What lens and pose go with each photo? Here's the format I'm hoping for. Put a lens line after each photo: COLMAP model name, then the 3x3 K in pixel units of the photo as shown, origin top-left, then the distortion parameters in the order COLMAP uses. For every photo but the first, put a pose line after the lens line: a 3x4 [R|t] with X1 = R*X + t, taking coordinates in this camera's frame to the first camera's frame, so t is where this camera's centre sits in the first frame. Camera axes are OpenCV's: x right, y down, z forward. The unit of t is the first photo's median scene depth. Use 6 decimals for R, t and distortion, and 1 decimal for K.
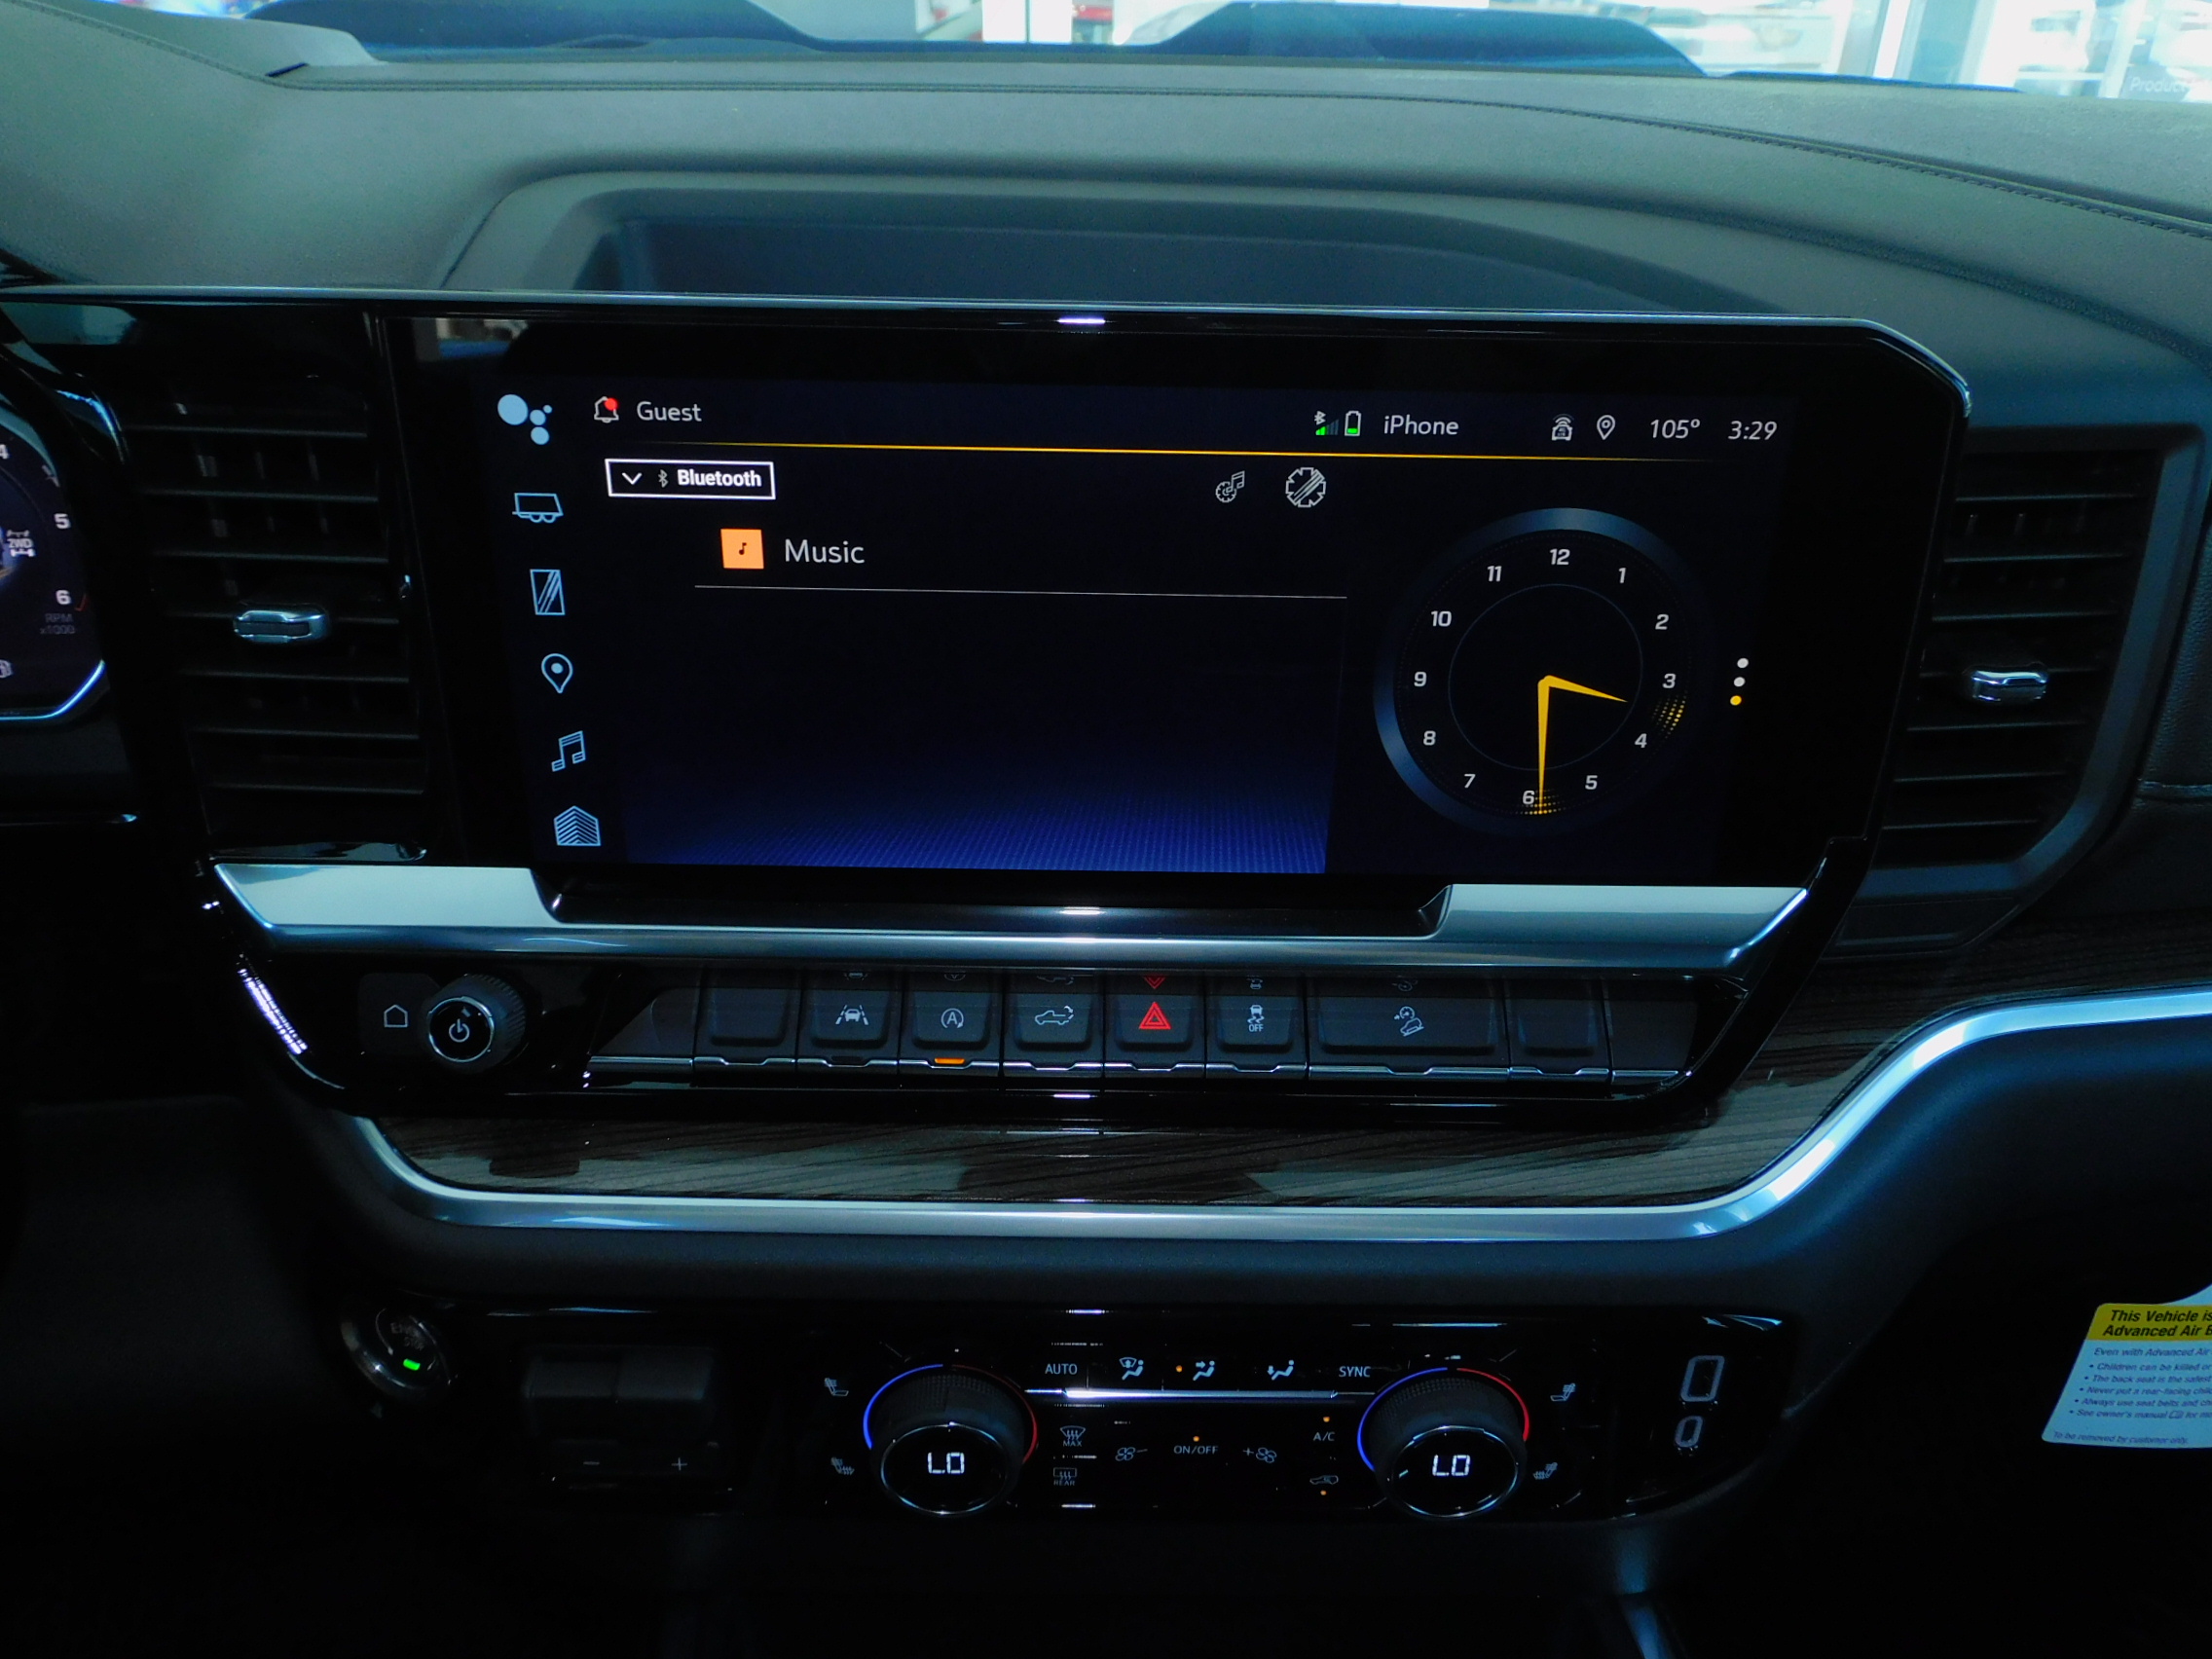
lens RADIAL K [[1586.8, 0, 1112.0], [0, 1586.8, 836.5], [0, 0, 1]] dist [-0.001638, -0.008624]
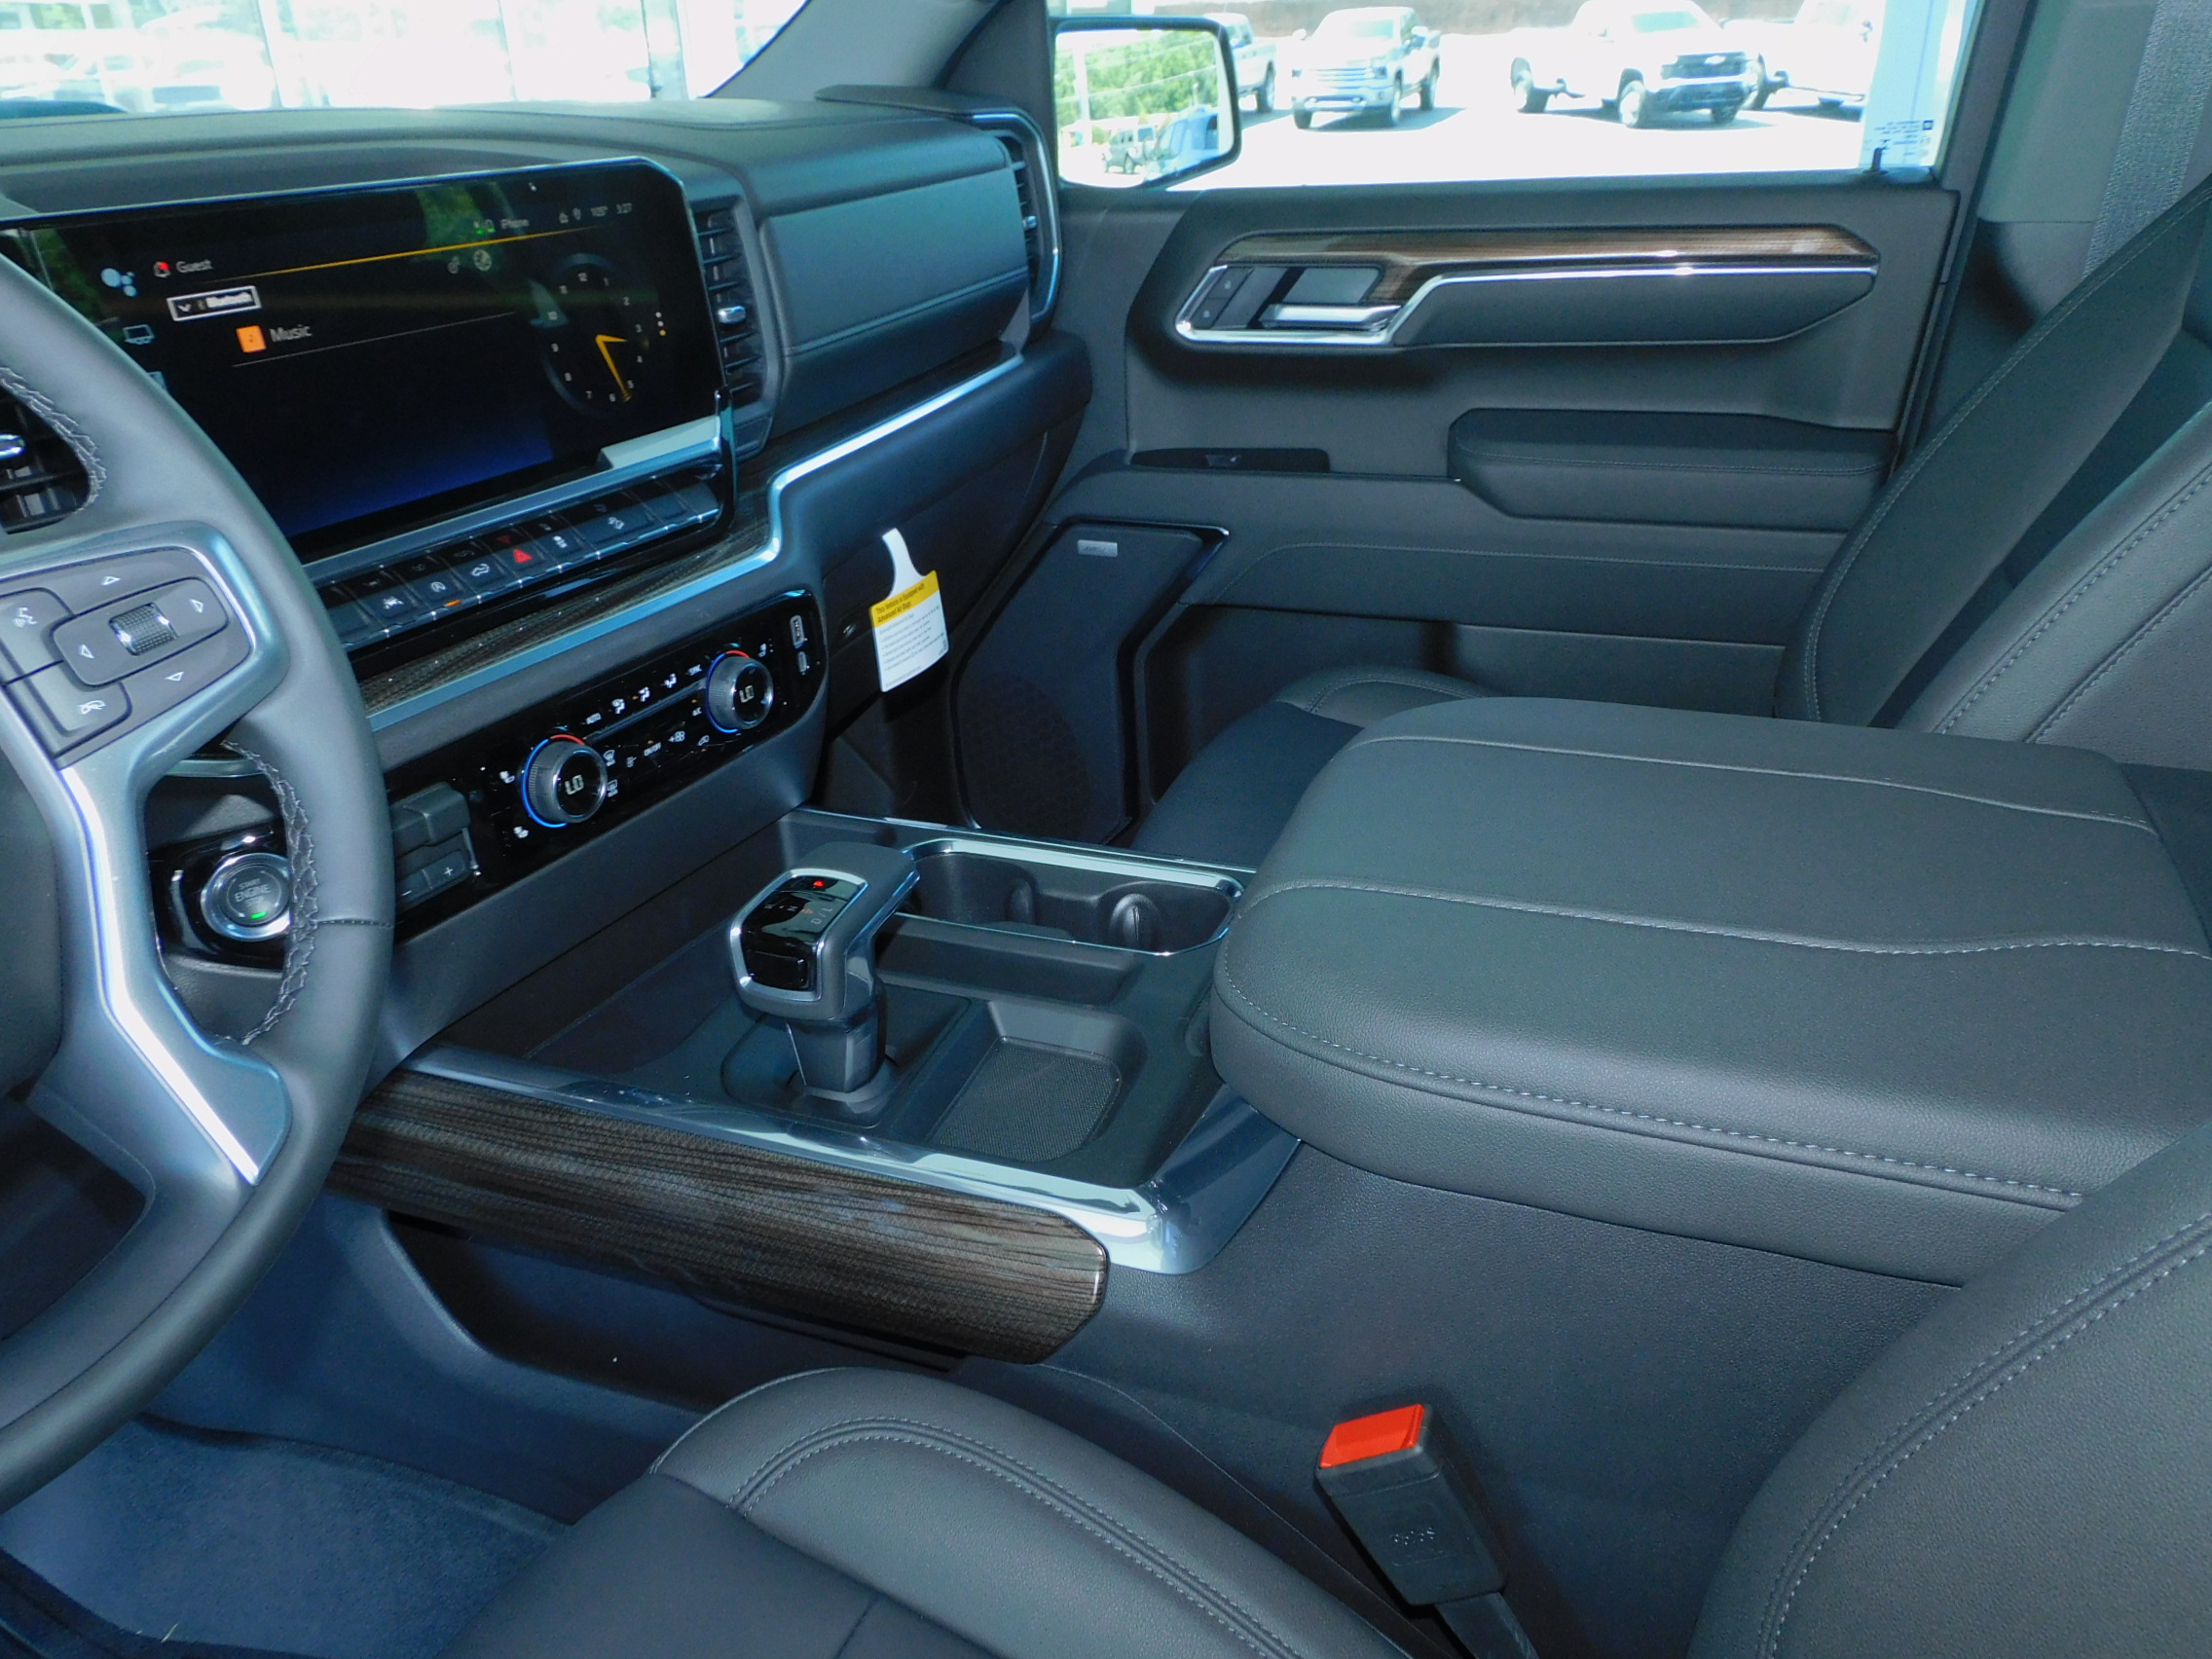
lens RADIAL K [[1551.9, 0, 1110.7], [0, 1551.9, 837.8], [0, 0, 1]] dist [-0.004542, -0.009384]
pose [[0.469156, -0.426481, 0.773309, -1.261930], [0.472594, 0.860970, 0.188110, 0.401399], [-0.746021, 0.277208, 0.605482, -0.583061]]
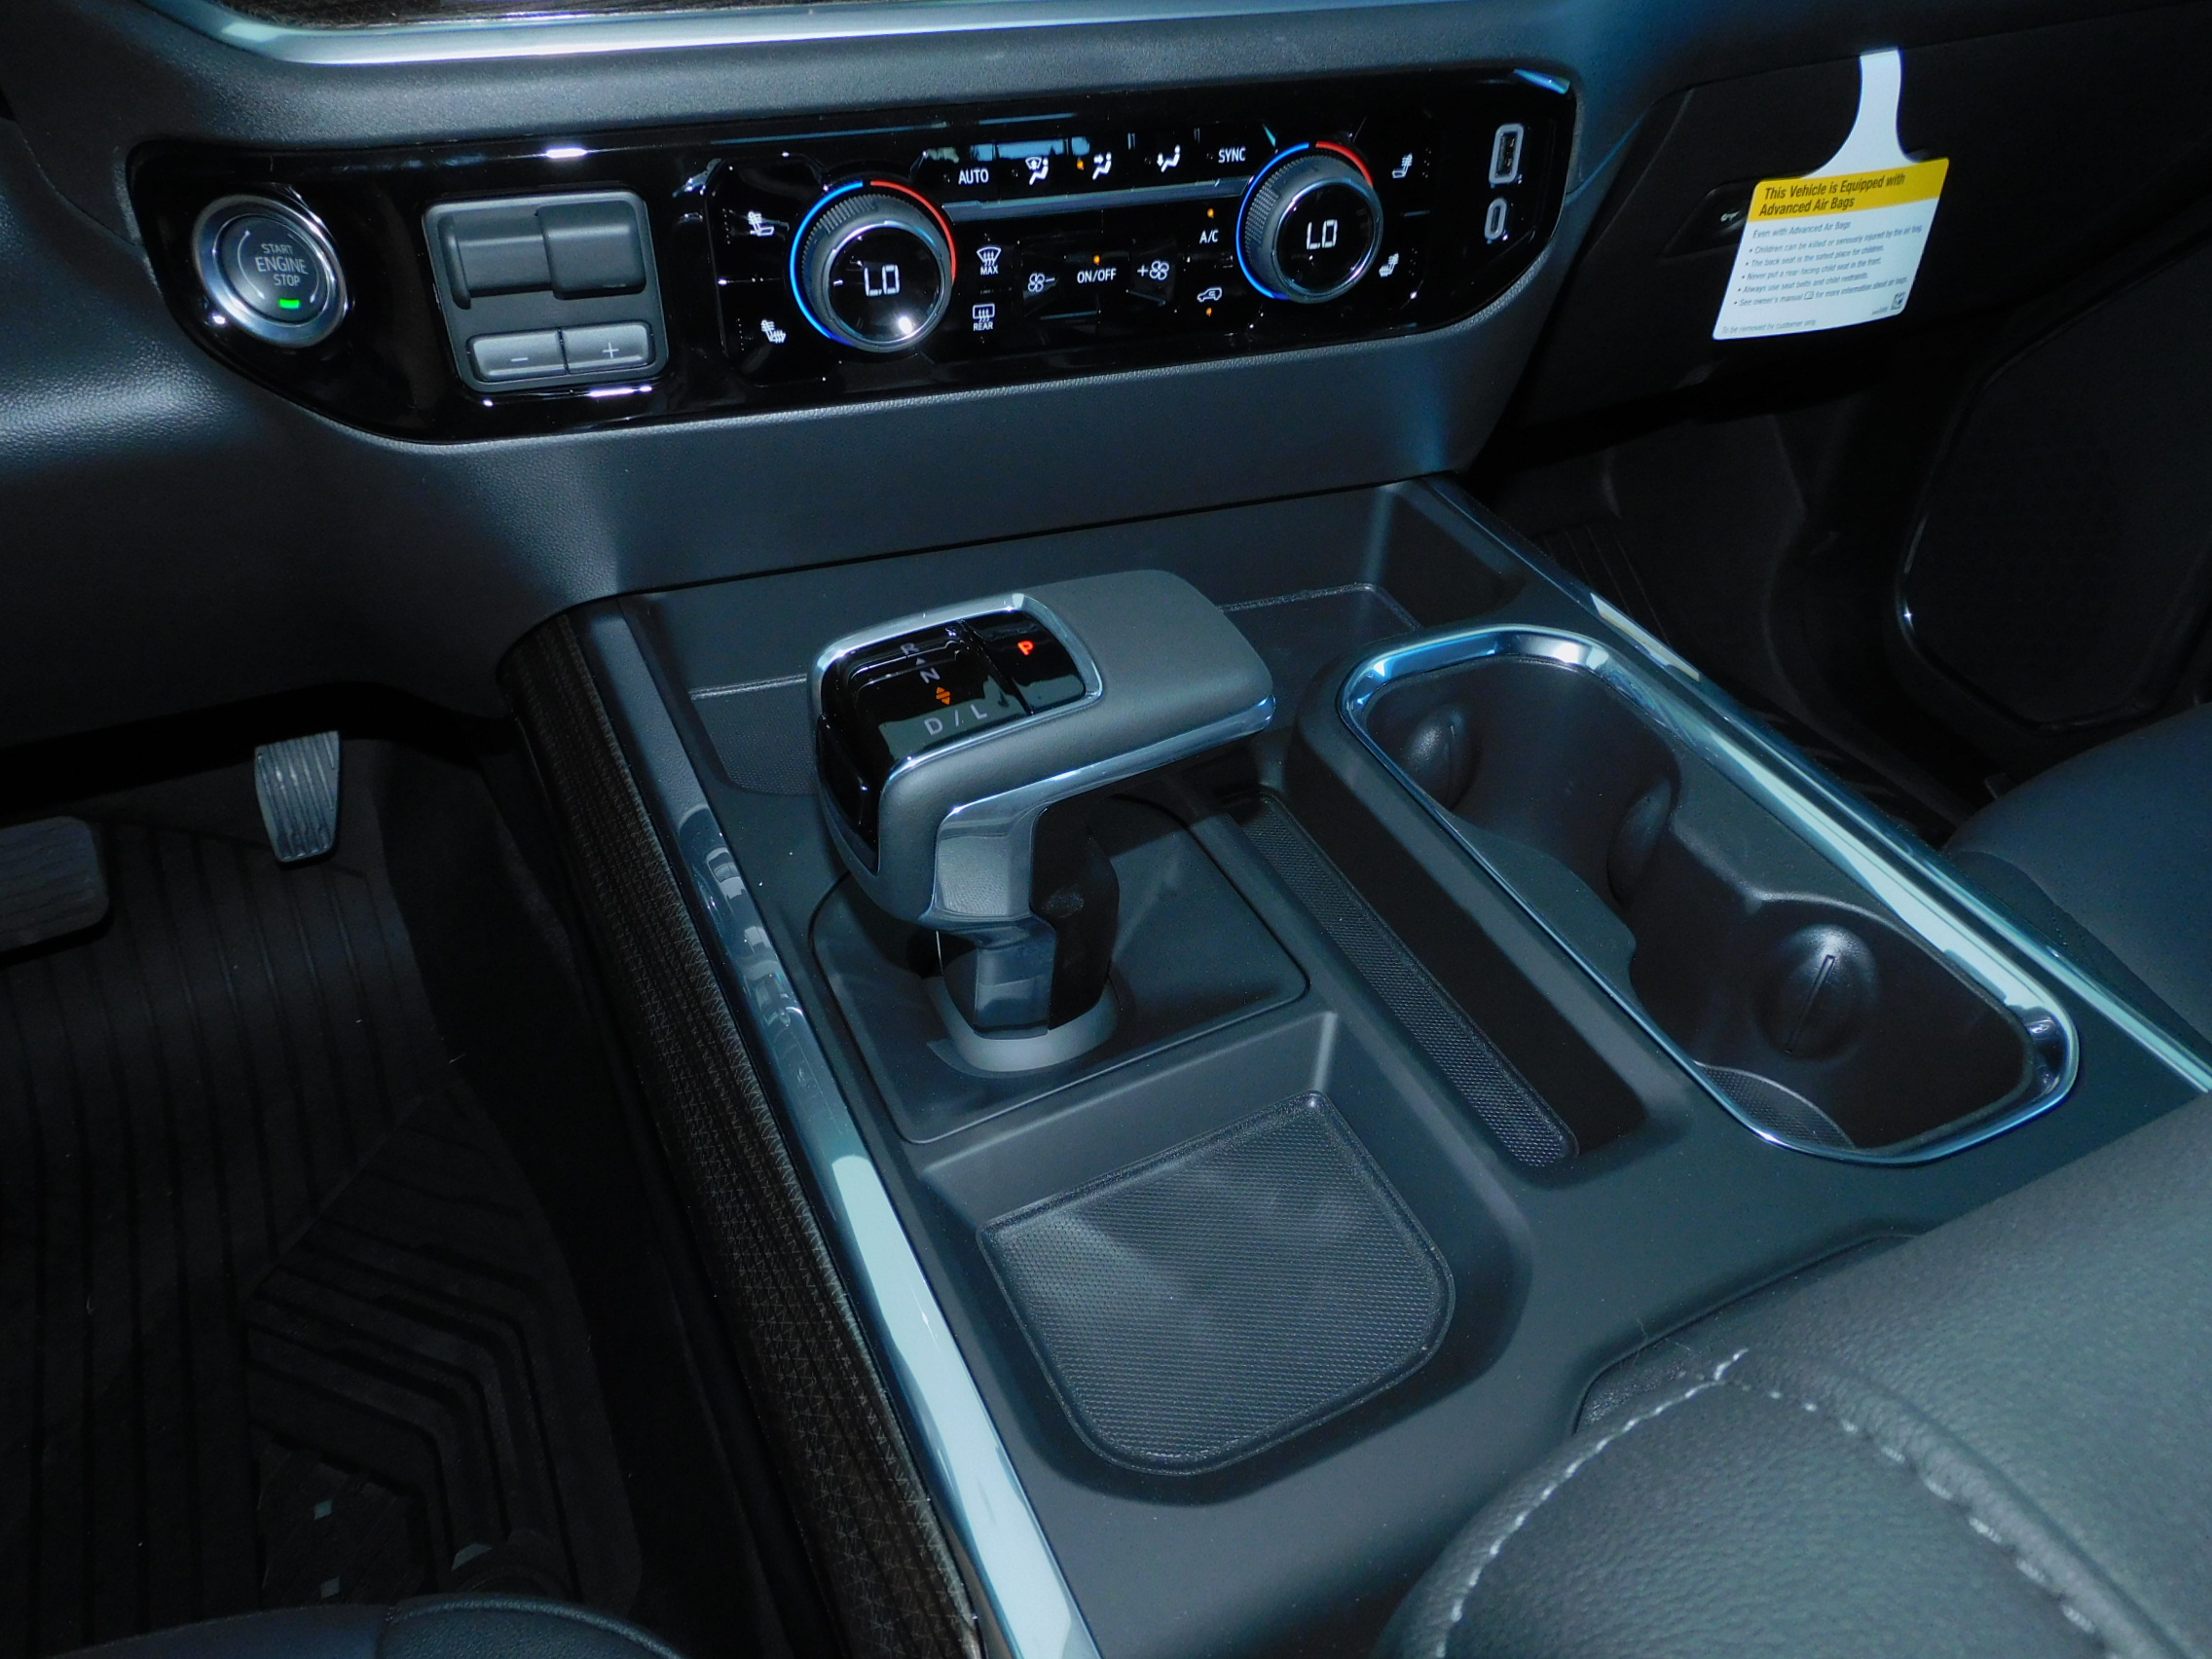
lens RADIAL K [[1531.6, 0, 1108.4], [0, 1531.6, 805.5], [0, 0, 1]] dist [-0.001062, 0.001785]
pose [[0.949351, -0.200197, 0.242186, -0.275266], [0.147862, 0.964716, 0.217852, 0.527402], [-0.277254, -0.171008, 0.945456, -0.057440]]
